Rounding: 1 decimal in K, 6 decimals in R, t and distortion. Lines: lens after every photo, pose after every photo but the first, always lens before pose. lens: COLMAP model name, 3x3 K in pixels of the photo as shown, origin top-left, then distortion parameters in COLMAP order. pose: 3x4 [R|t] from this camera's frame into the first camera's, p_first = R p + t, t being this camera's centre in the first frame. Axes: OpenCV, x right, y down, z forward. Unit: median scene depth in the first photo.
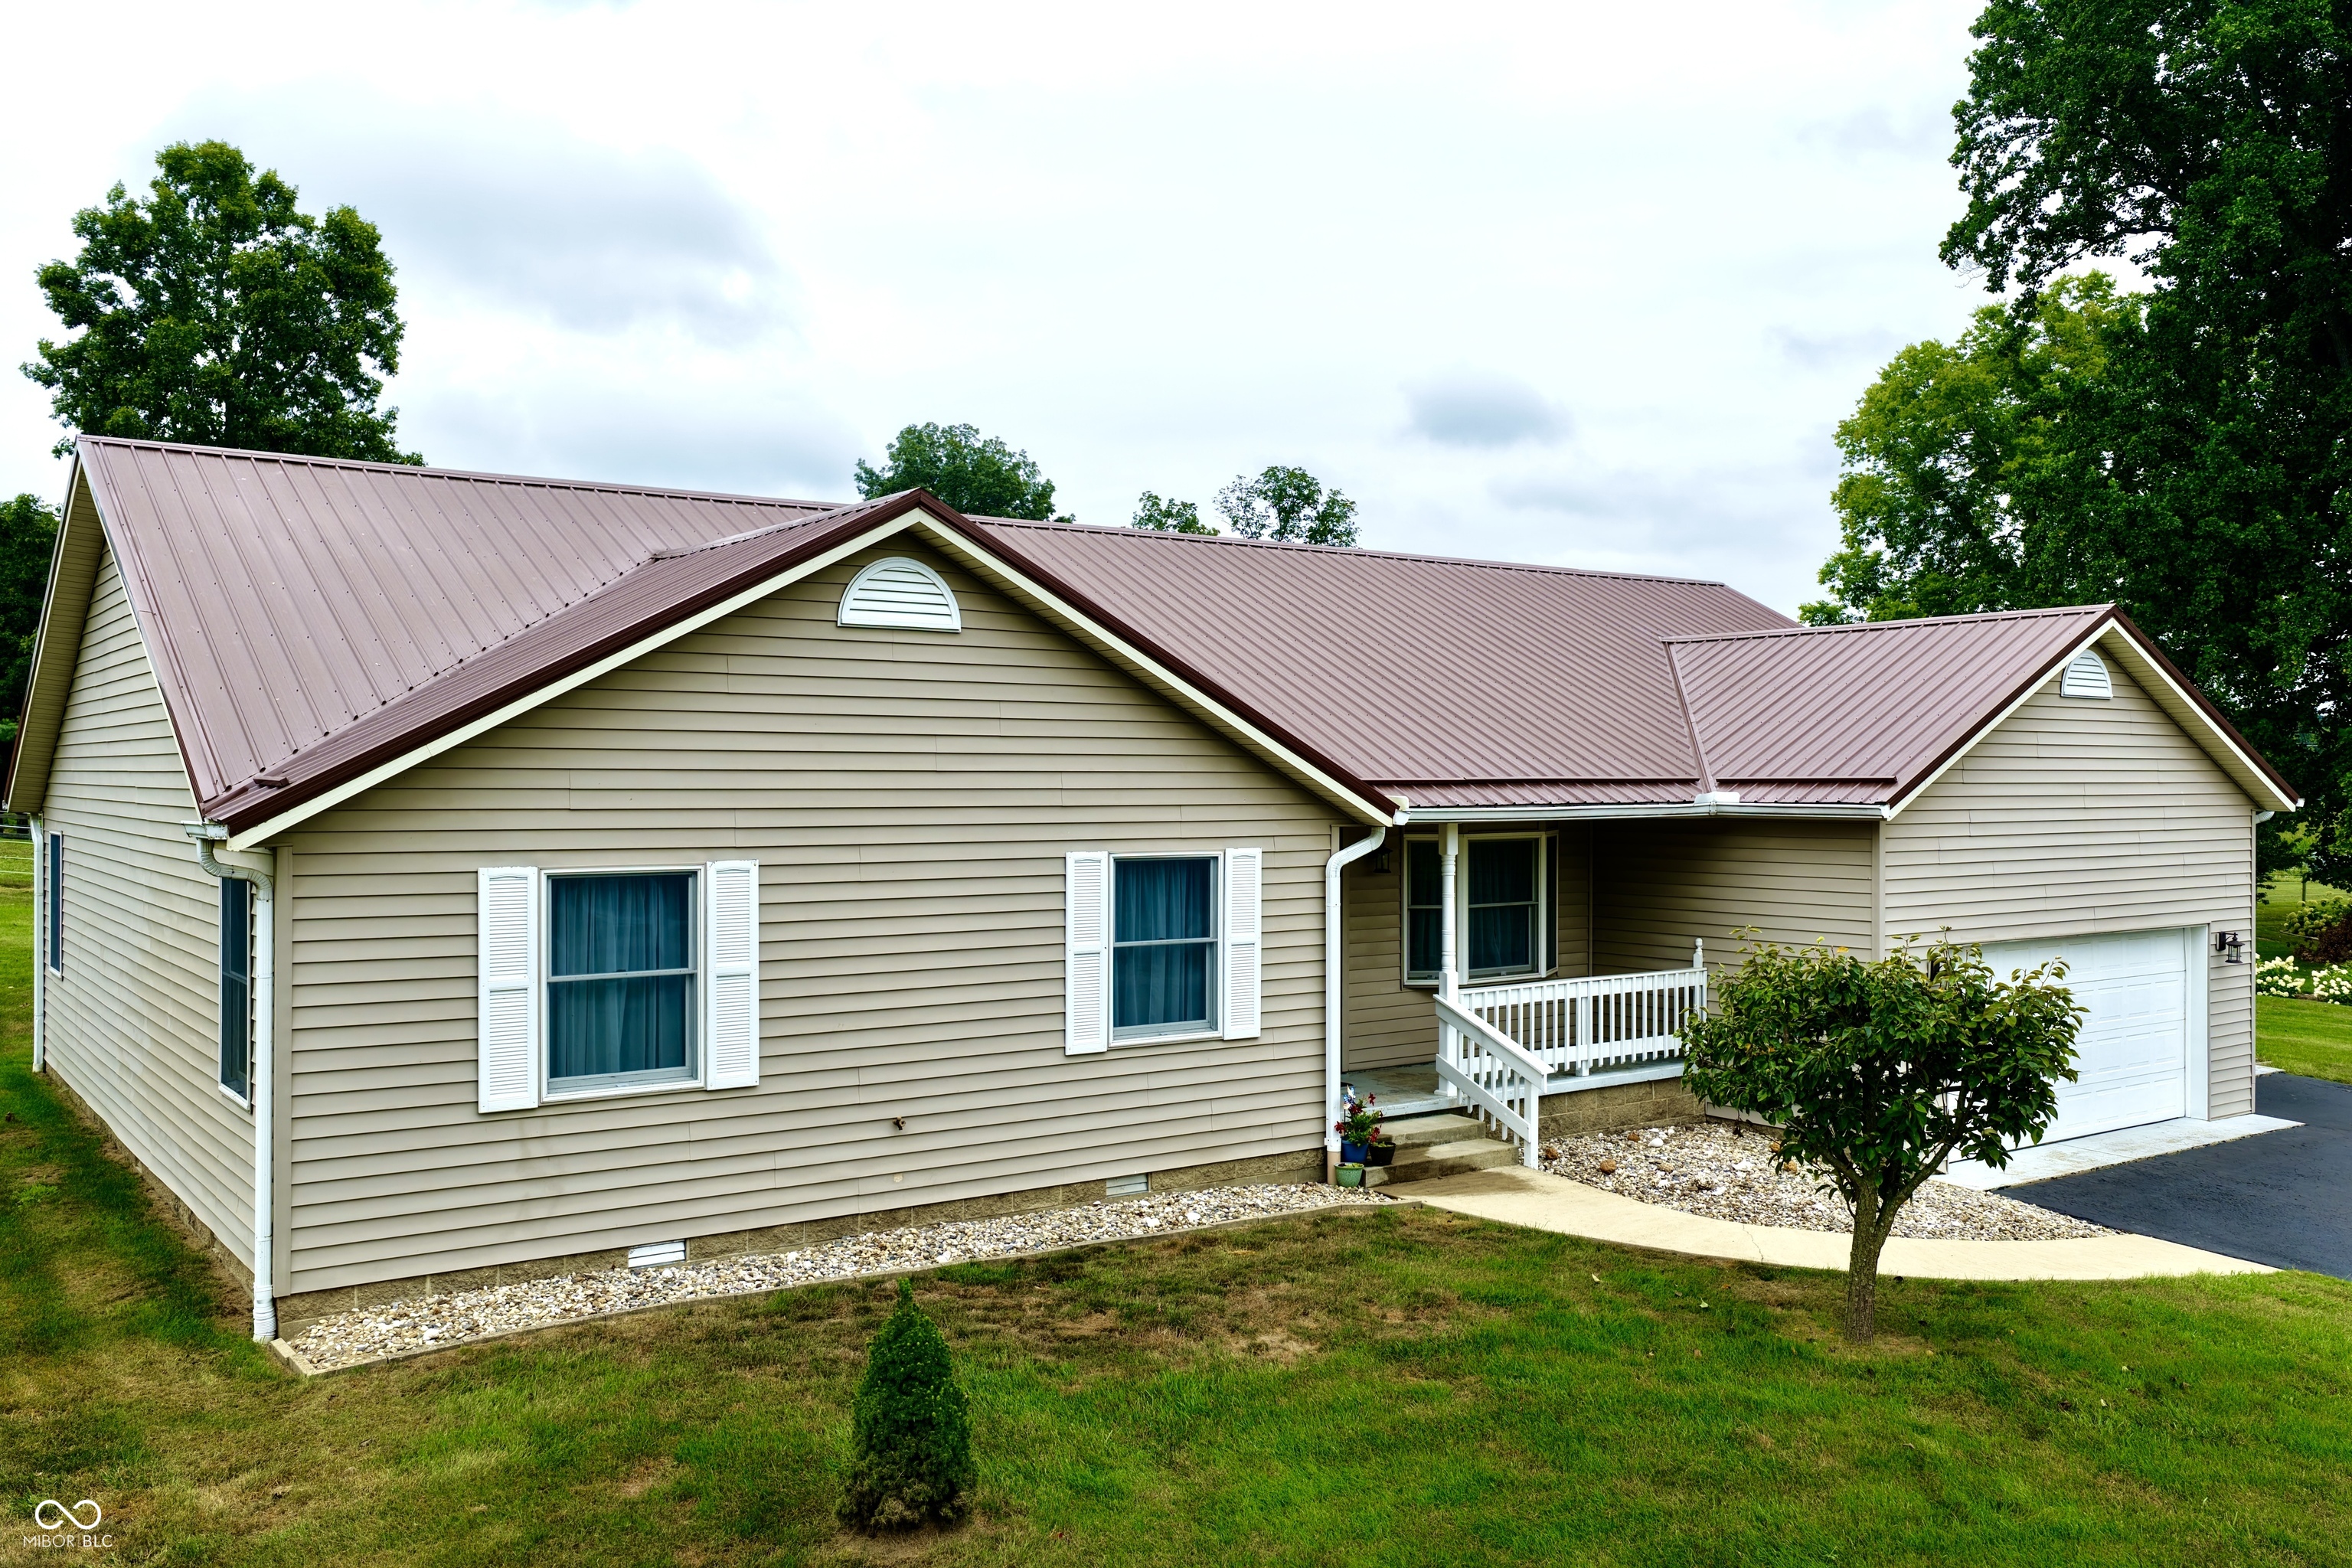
lens RADIAL K [[1949.0, 0, 1186.6], [0, 1949.0, 778.5], [0, 0, 1]] dist [0.003085, -0.002438]
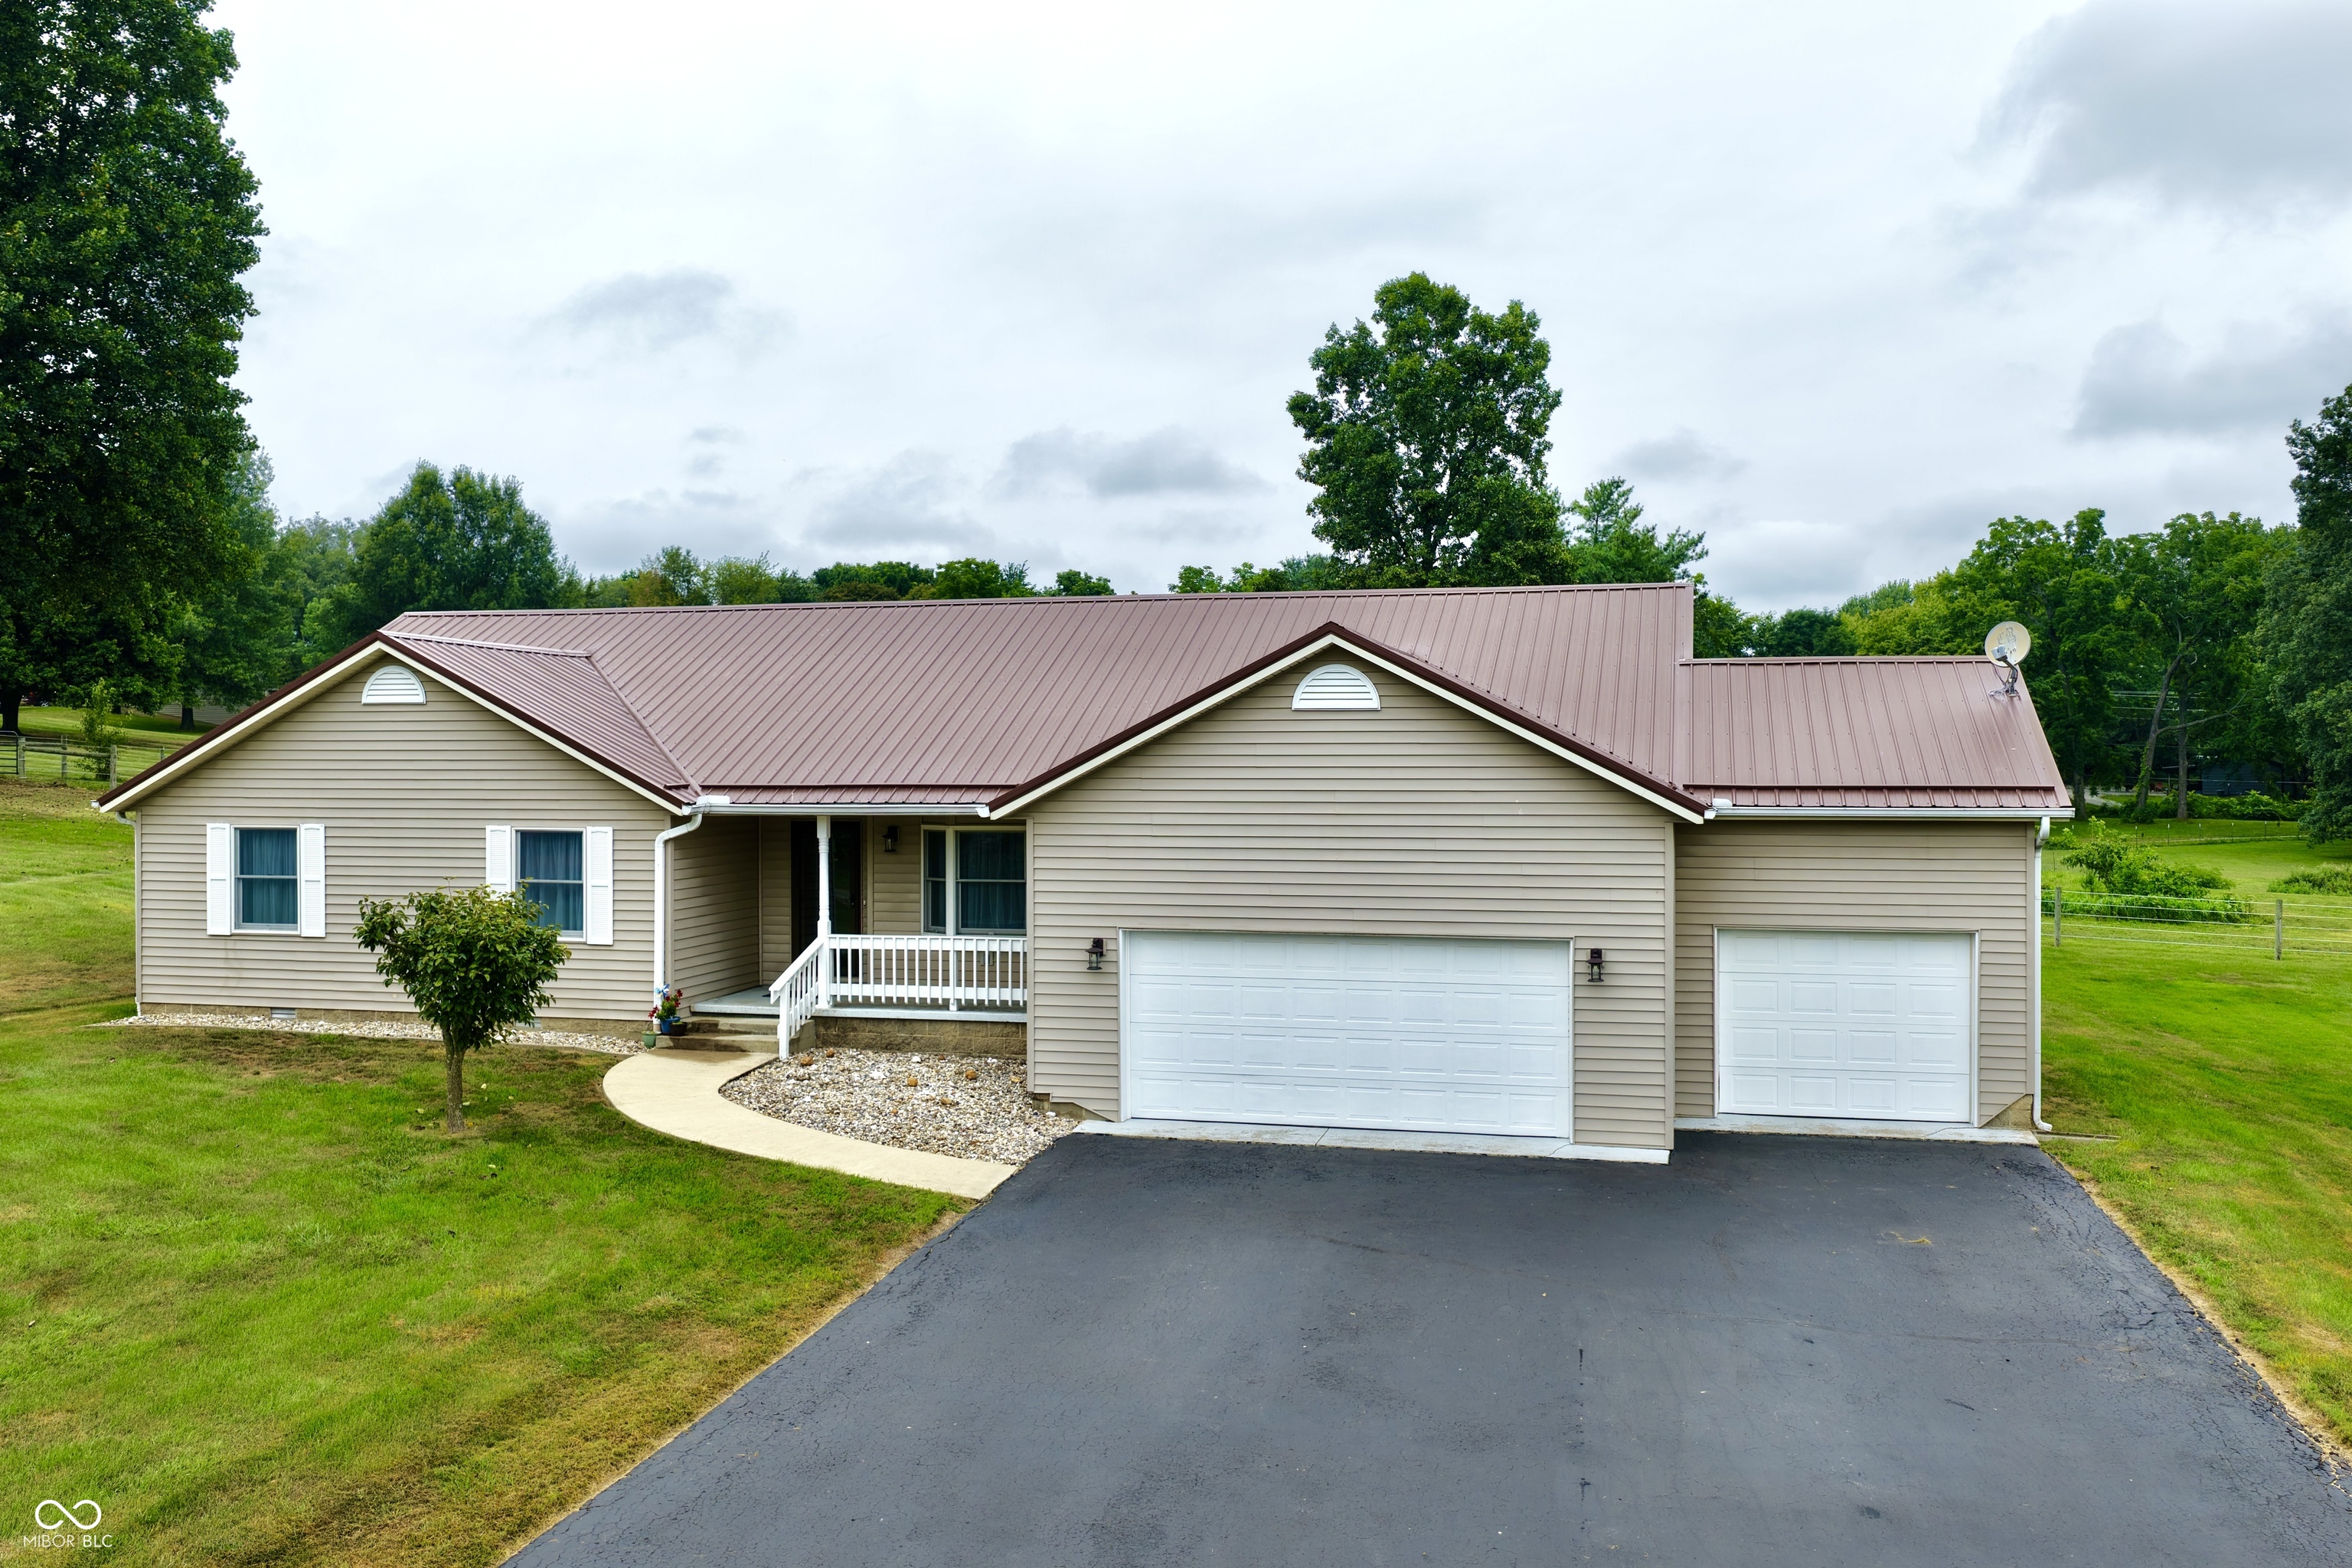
lens RADIAL K [[1949.0, 0, 1186.6], [0, 1949.0, 778.5], [0, 0, 1]] dist [0.003085, -0.002438]
pose [[0.643482, 0.001697, -0.765460, 1.558182], [-0.001066, 0.999999, 0.001320, -0.006957], [0.765461, -0.000034, 0.643482, 0.326659]]
